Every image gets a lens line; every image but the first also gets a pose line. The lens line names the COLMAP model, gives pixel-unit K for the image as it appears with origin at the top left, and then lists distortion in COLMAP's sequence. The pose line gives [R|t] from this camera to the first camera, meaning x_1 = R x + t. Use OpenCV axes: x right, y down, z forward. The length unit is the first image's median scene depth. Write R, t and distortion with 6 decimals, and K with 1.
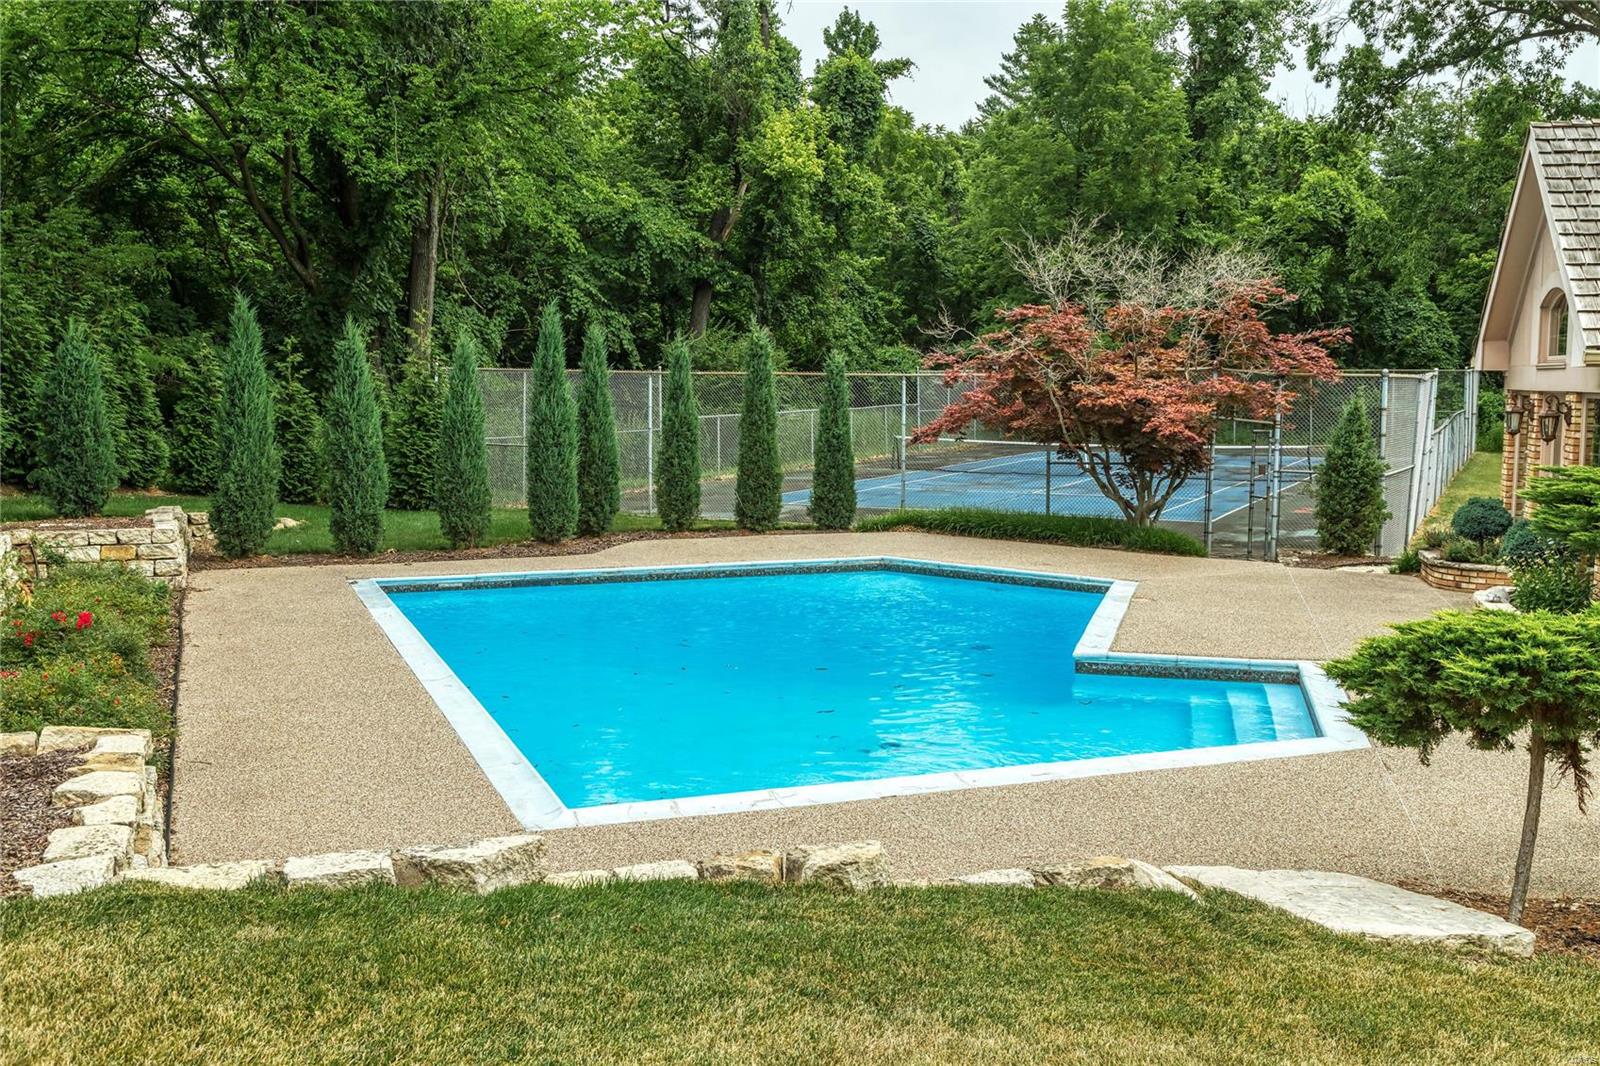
lens RADIAL K [[1580.2, 0, 859.9], [0, 1580.2, 450.5], [0, 0, 1]] dist [0.008374, 0.005007]
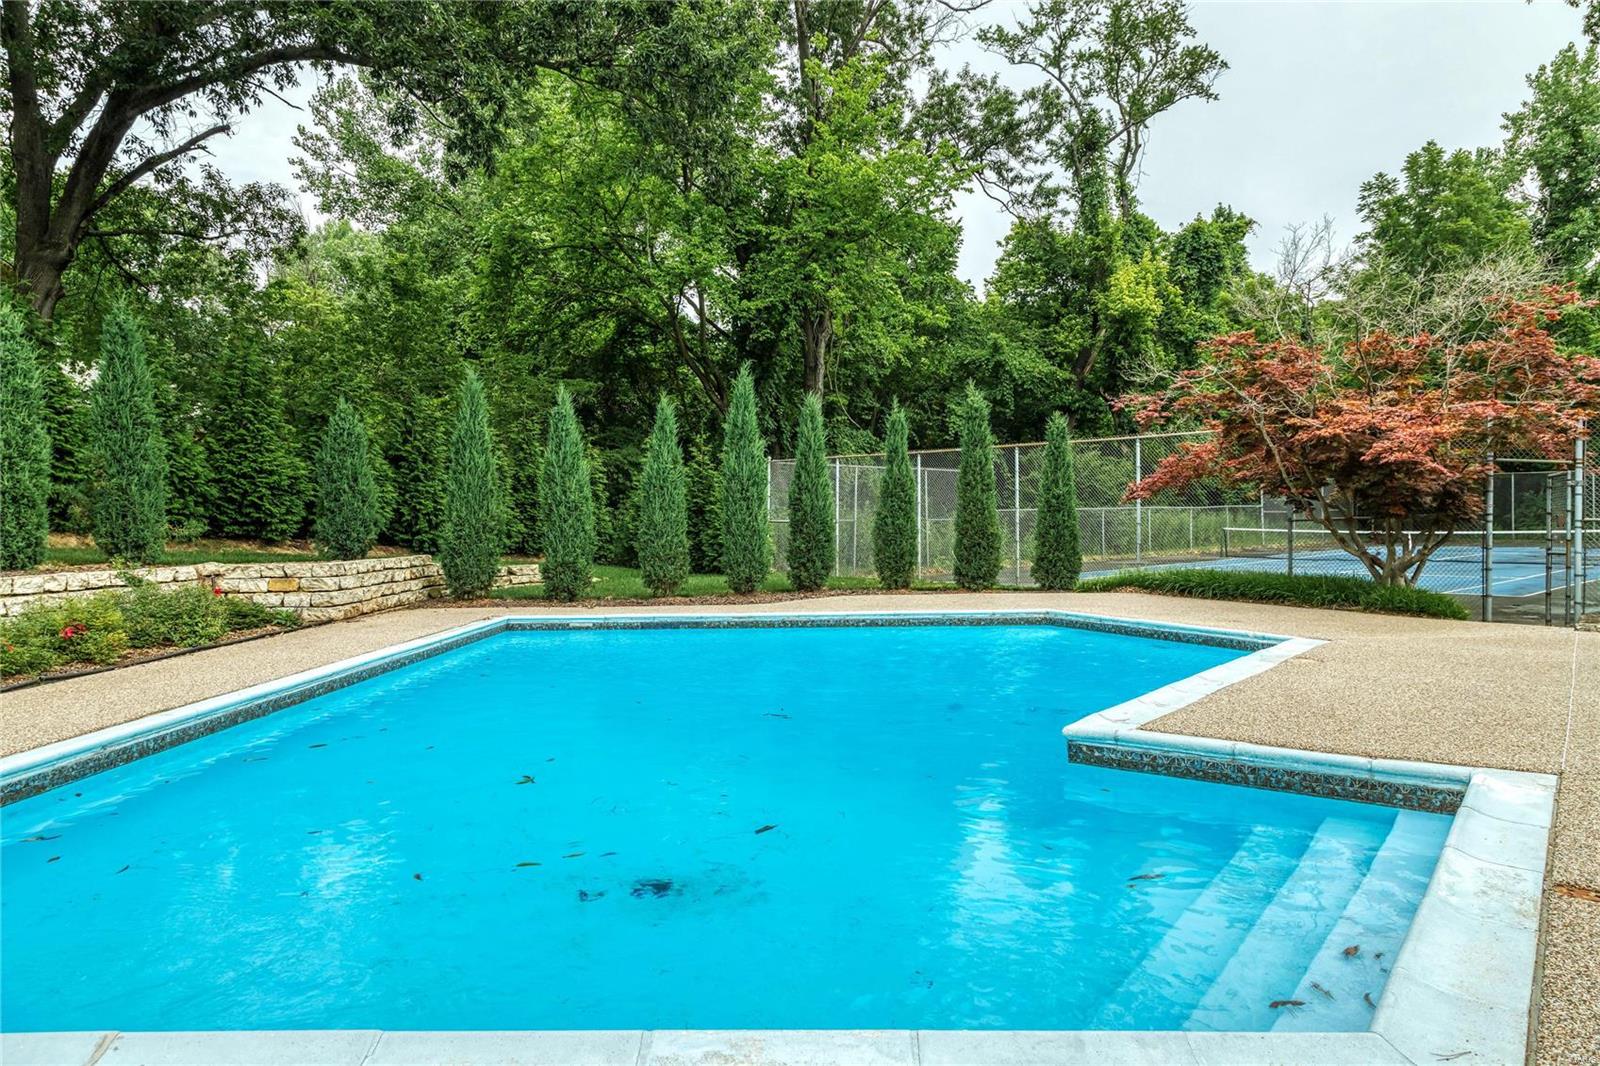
lens RADIAL K [[1101.0, 0, 805.6], [0, 1101.0, 505.1], [0, 0, 1]] dist [-0.002480, 0.017667]
pose [[0.919428, -0.020281, -0.392735, 0.114081], [-0.000939, 0.998553, -0.053763, 0.034376], [0.393257, 0.049800, 0.918079, 0.301005]]
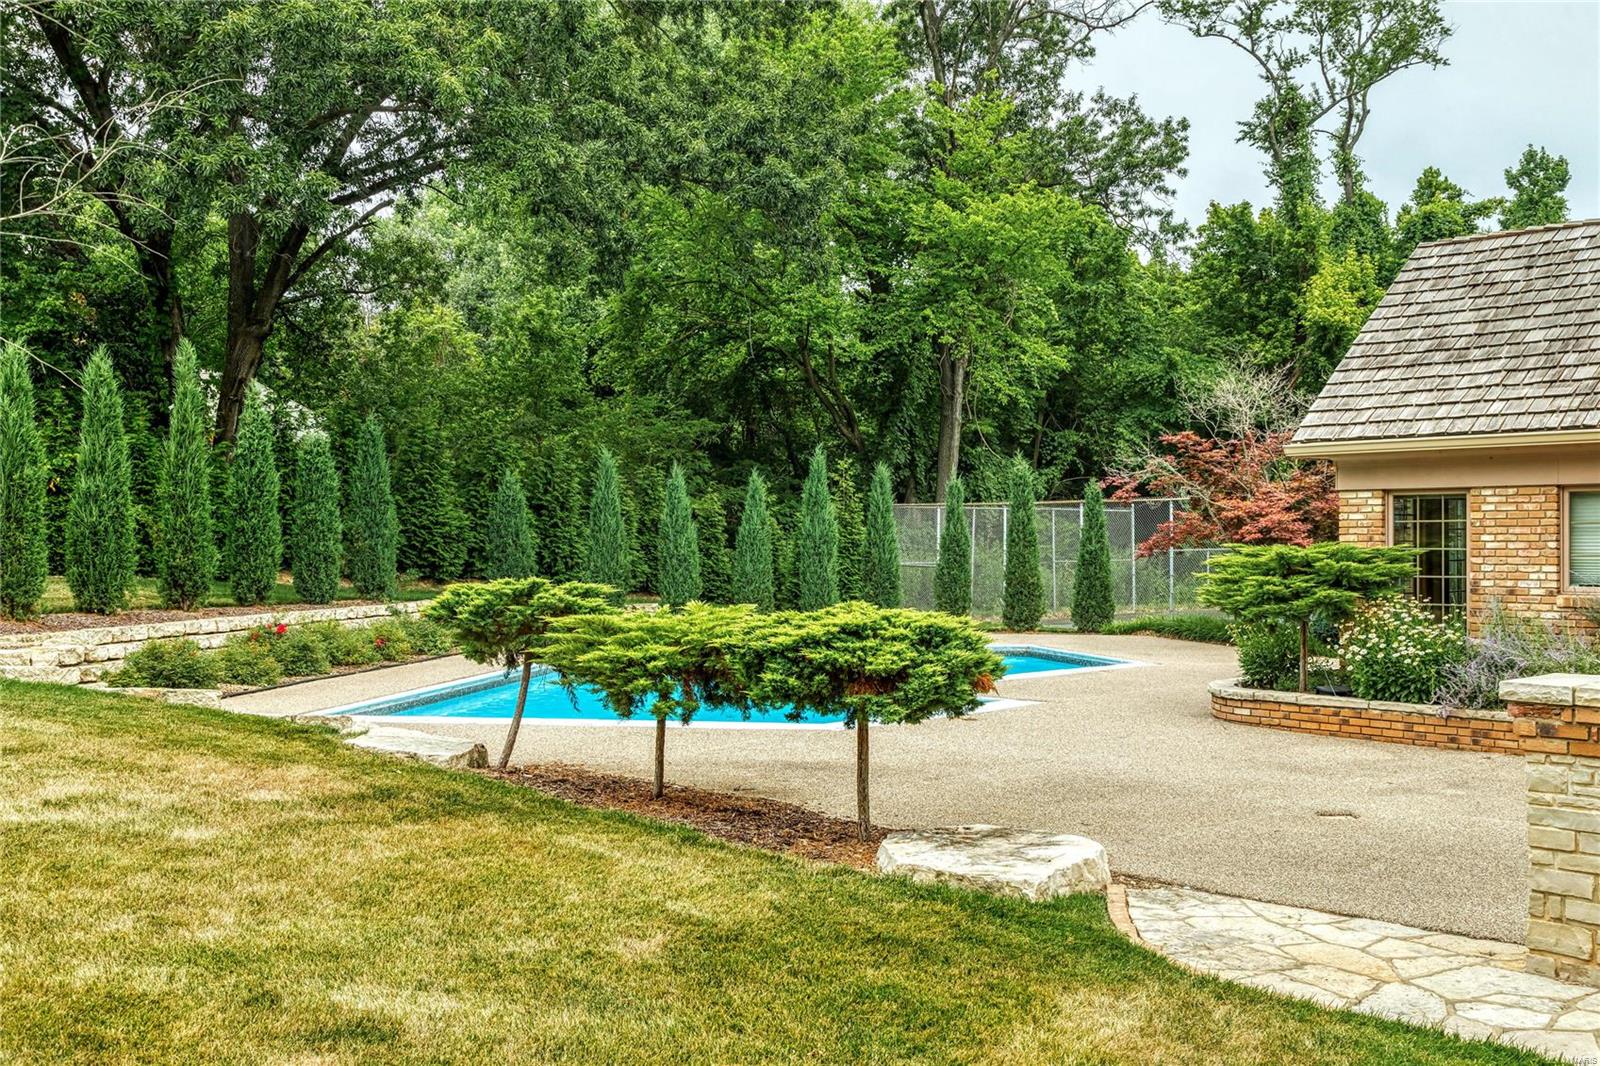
lens RADIAL K [[1511.9, 0, 798.9], [0, 1511.9, 461.8], [0, 0, 1]] dist [-0.009270, 0.000515]
pose [[0.846701, -0.035275, -0.530899, 0.402343], [-0.015184, 0.995792, -0.090380, 0.029118], [0.531853, 0.084586, 0.842602, -0.060528]]
